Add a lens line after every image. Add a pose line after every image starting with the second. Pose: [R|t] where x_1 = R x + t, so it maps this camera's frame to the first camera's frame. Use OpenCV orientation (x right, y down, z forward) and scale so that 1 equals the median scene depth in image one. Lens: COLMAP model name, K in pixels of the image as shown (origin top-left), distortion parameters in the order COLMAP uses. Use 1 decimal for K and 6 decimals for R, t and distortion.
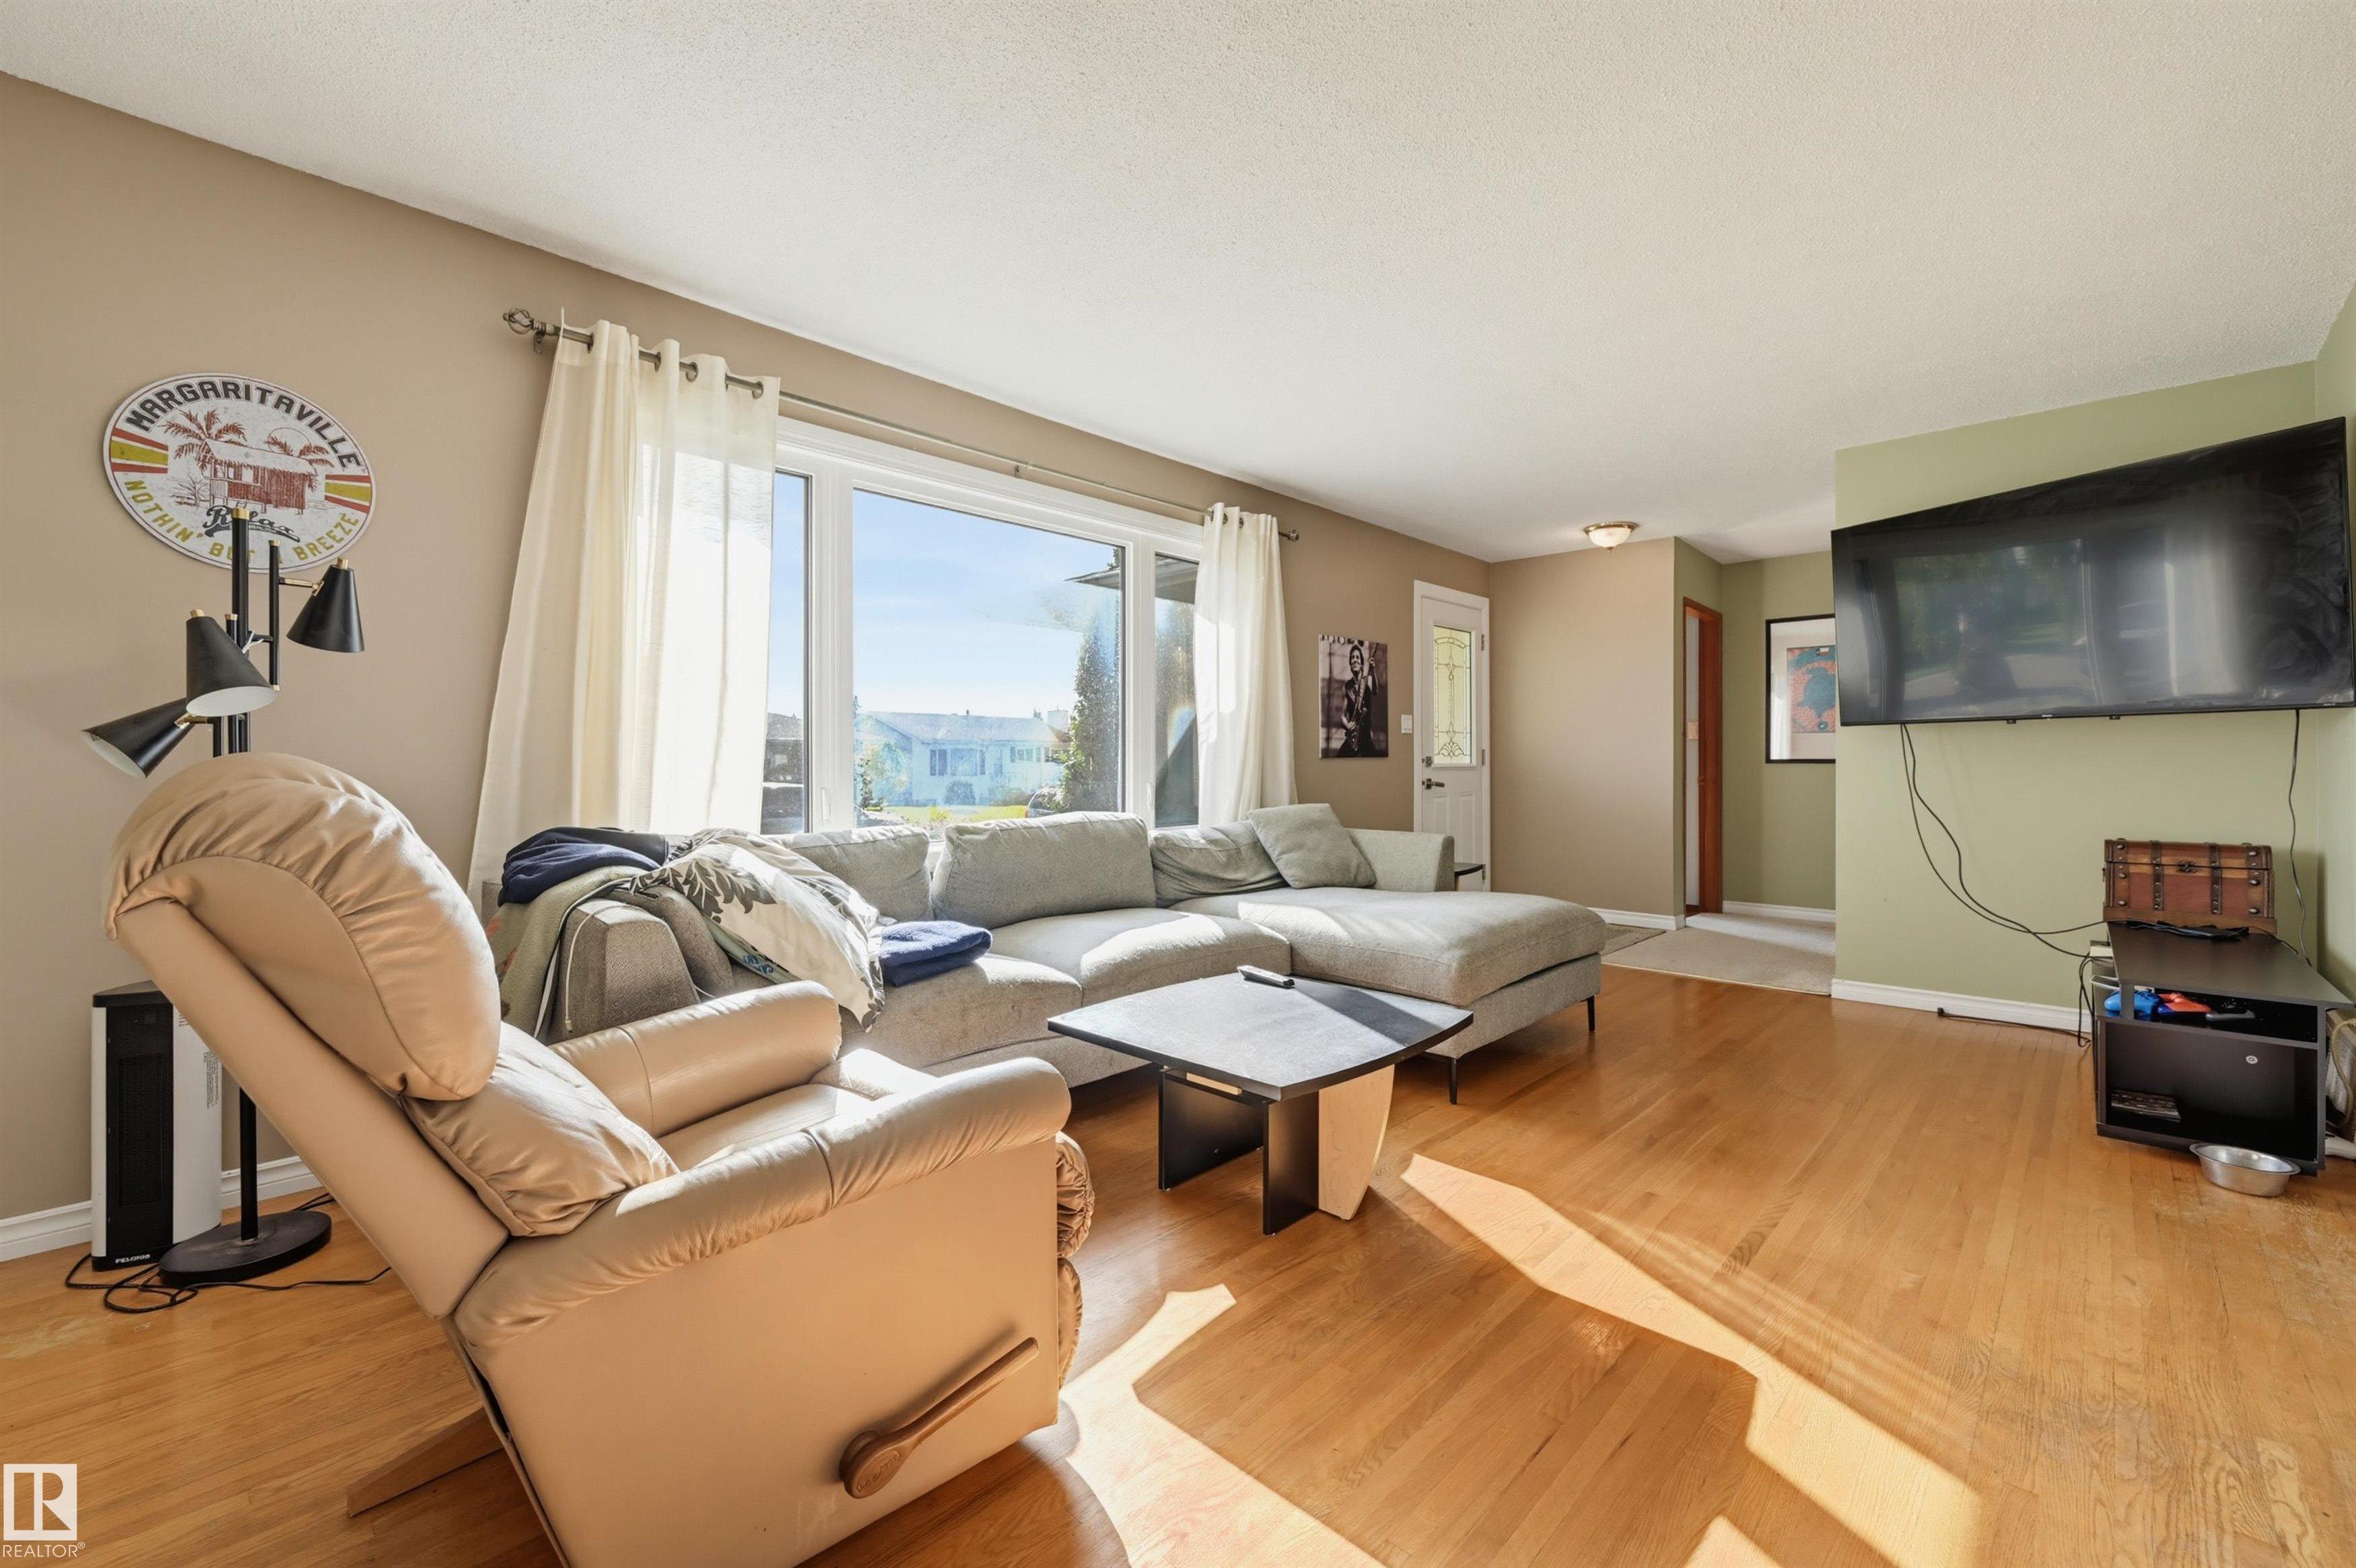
lens RADIAL K [[964.7, 0, 1175.9], [0, 964.7, 767.1], [0, 0, 1]] dist [0.001690, 0.000234]
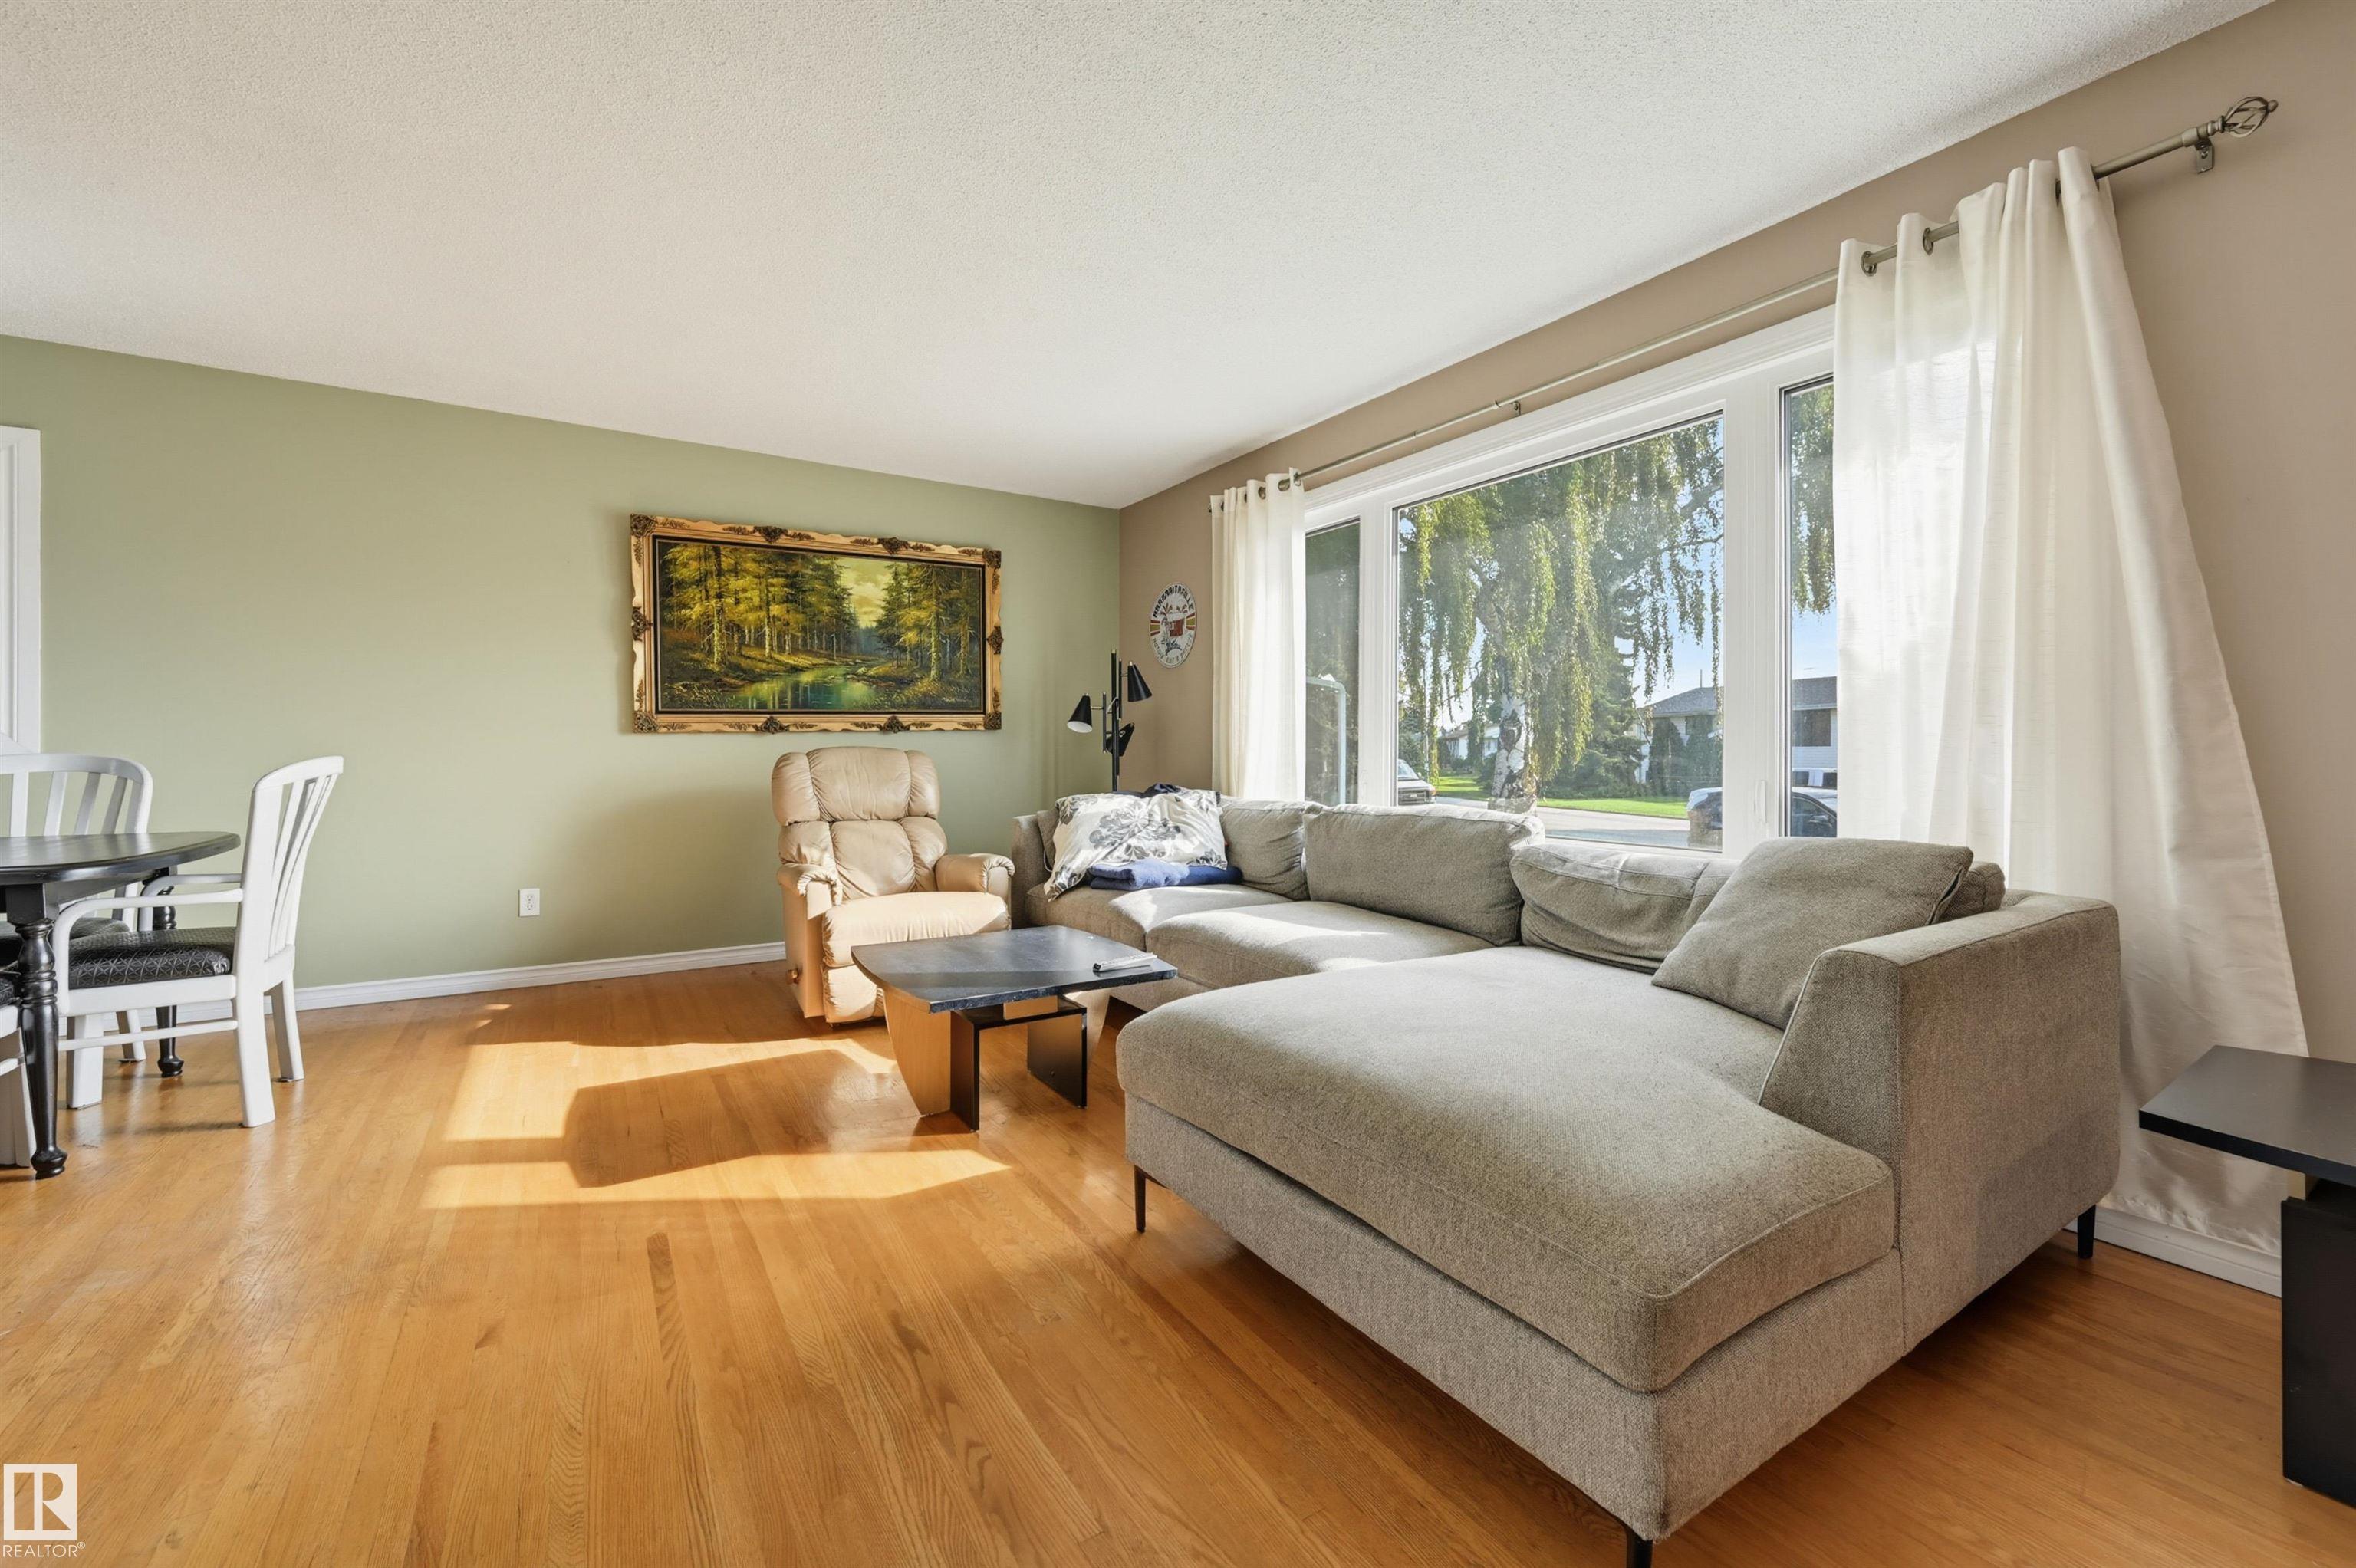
lens RADIAL K [[958.3, 0, 1175.0], [0, 958.3, 748.3], [0, 0, 1]] dist [0.002386, 0.000249]
pose [[-0.241632, -0.005167, -0.970354, 0.843780], [-0.006763, 0.999970, -0.003641, -0.000449], [0.970344, 0.005683, -0.241660, 1.046016]]
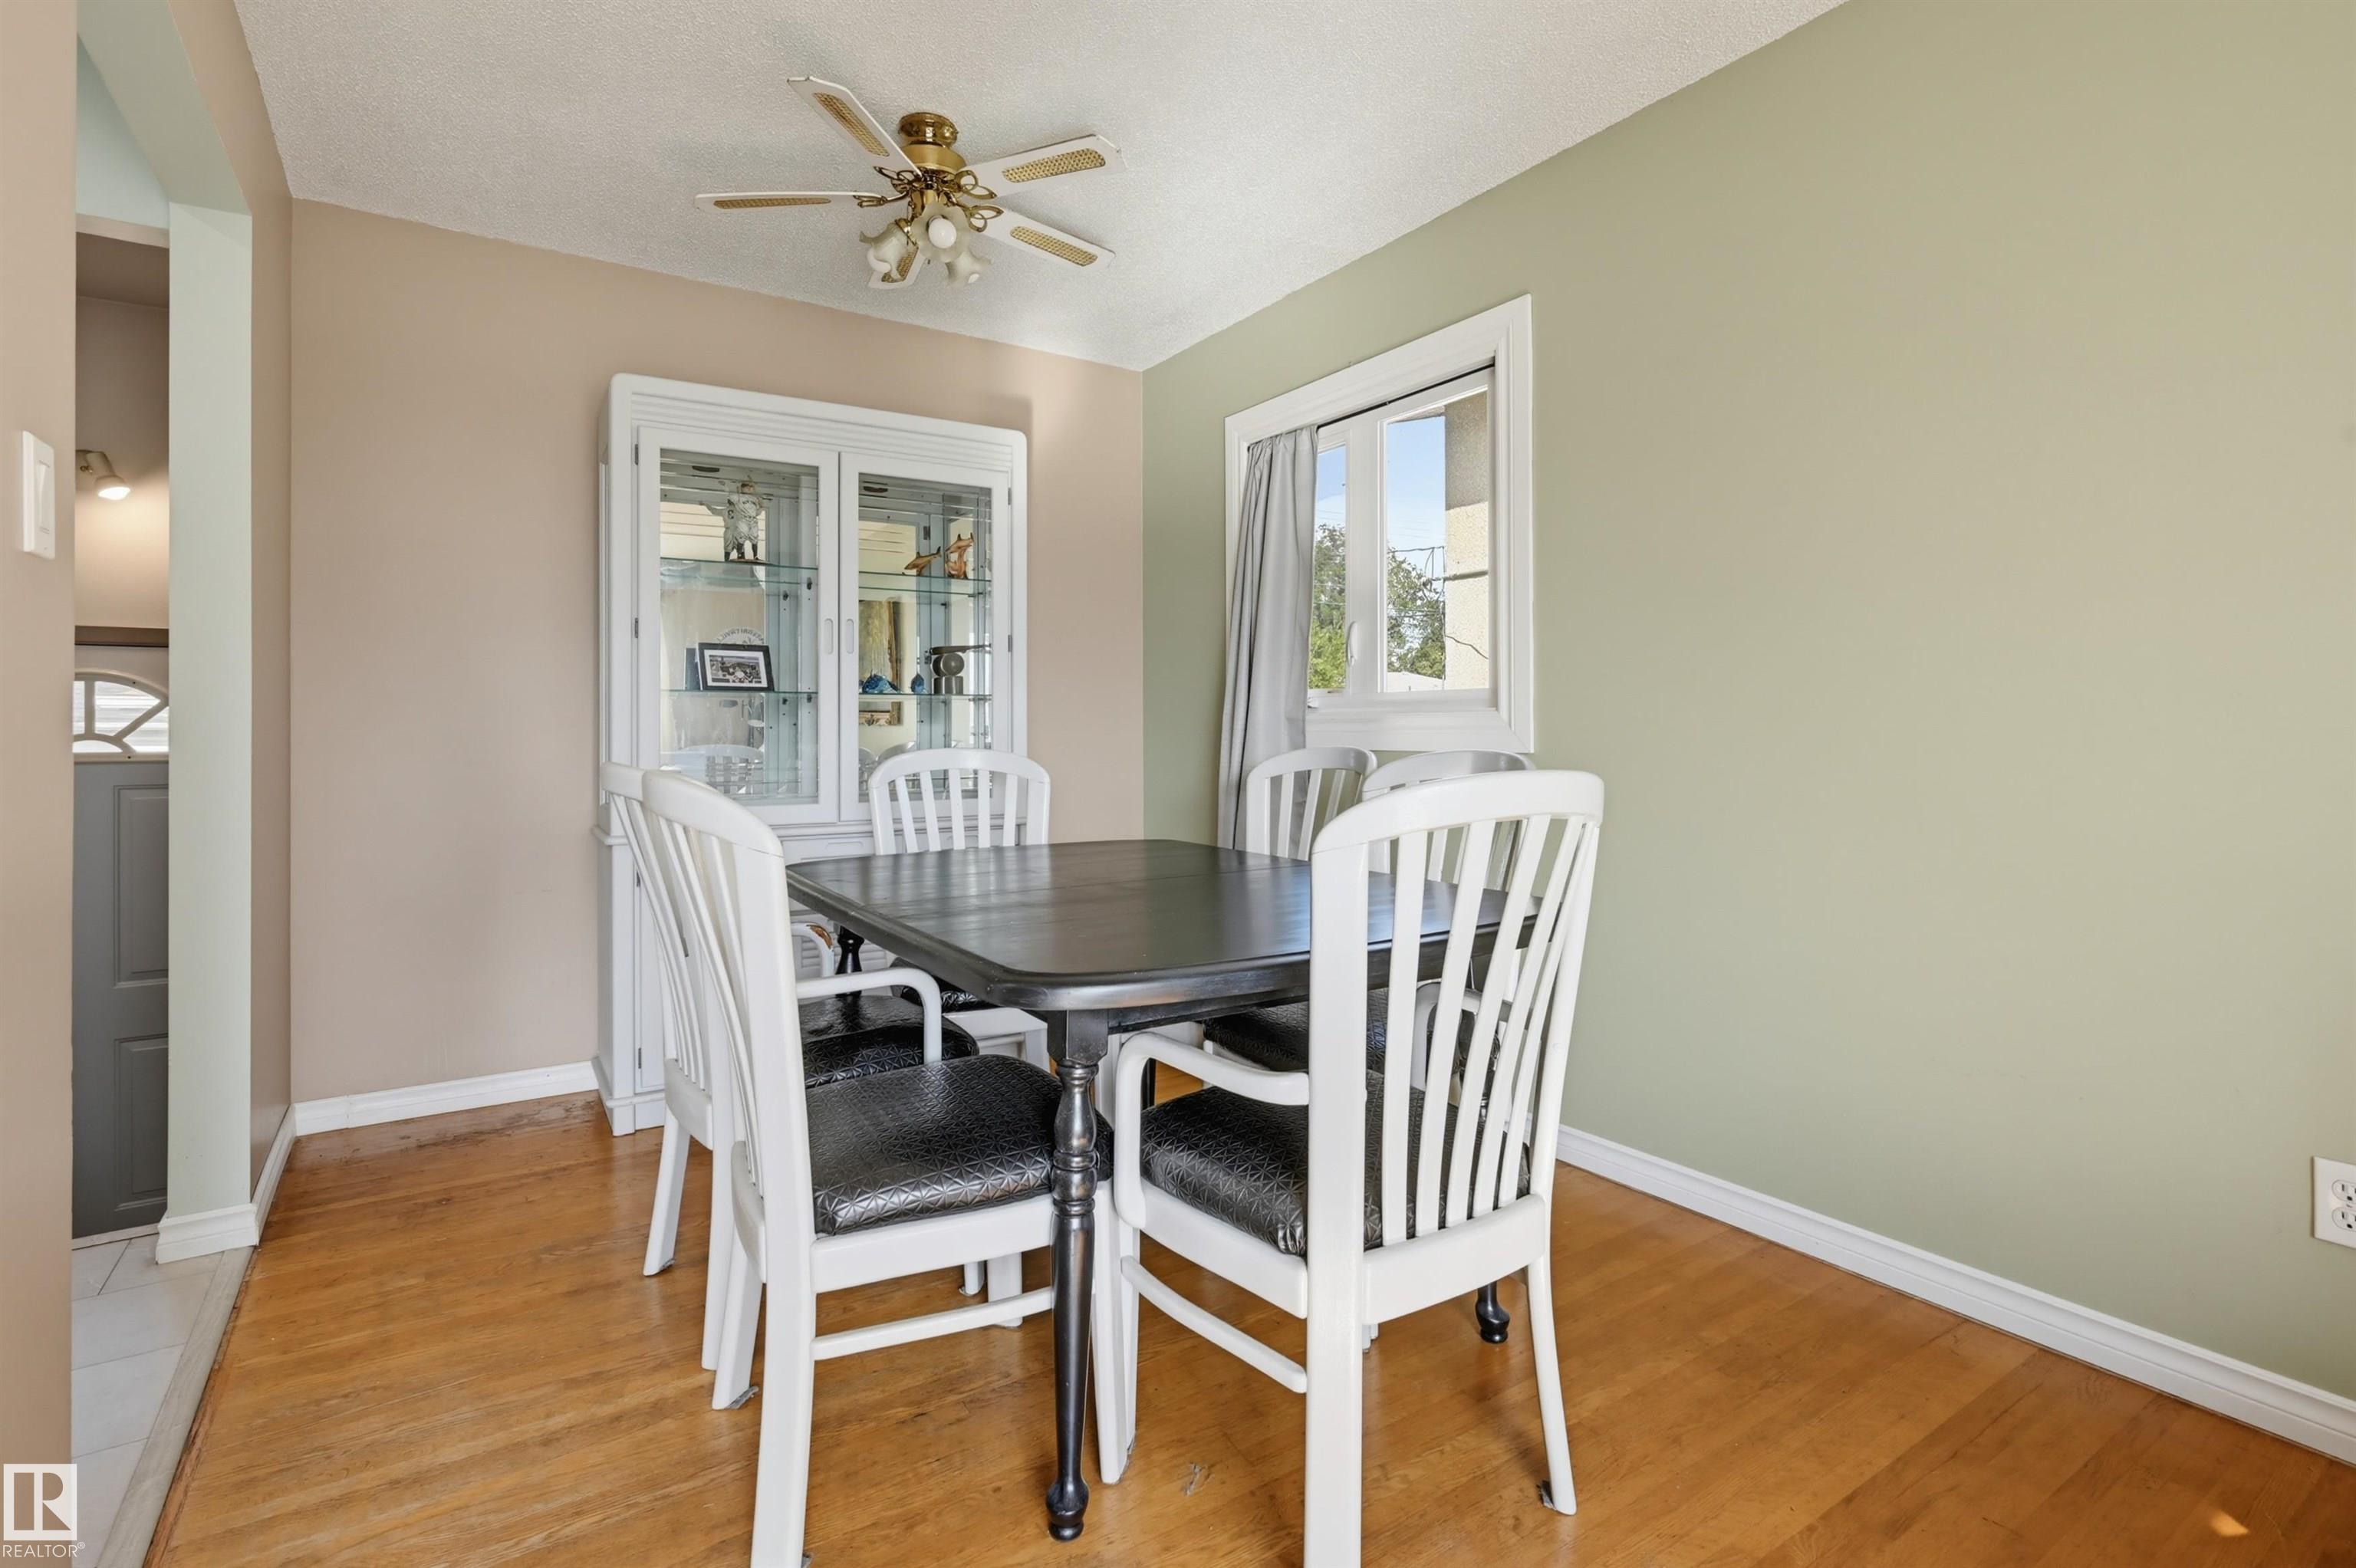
lens RADIAL K [[1124.3, 0, 1180.3], [0, 1124.3, 728.0], [0, 0, 1]] dist [0.013101, 0.000041]
pose [[-0.974612, 0.004216, 0.223861, 0.223764], [0.003970, 0.999991, -0.001549, -0.006033], [-0.223866, -0.000621, -0.974620, 0.523077]]
